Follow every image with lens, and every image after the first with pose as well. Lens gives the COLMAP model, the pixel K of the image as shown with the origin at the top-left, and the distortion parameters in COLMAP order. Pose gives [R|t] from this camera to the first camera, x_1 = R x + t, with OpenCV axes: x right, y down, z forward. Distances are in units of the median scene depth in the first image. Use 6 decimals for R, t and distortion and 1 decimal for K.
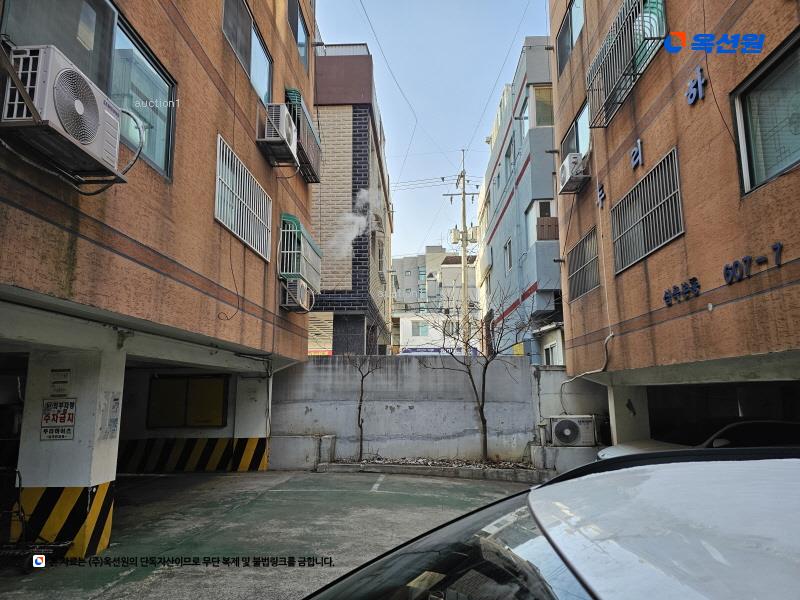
lens RADIAL K [[531.9, 0, 402.9], [0, 531.9, 302.2], [0, 0, 1]] dist [0.069675, -0.054942]
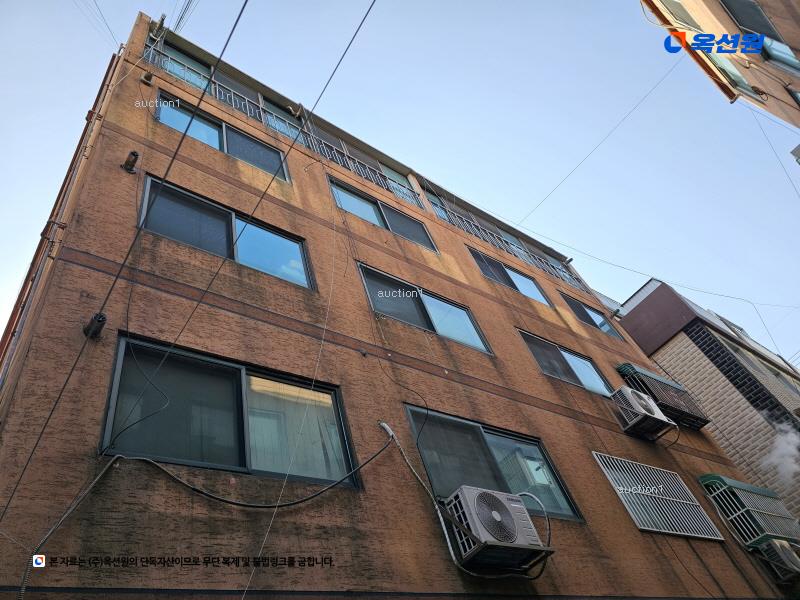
lens RADIAL K [[531.9, 0, 396.7], [0, 531.9, 304.7], [0, 0, 1]] dist [0.069675, -0.054942]
pose [[0.608929, -0.676695, -0.413872, 0.090568], [0.372568, 0.704615, -0.603913, -0.015493], [0.700285, 0.213545, 0.681175, -0.105427]]
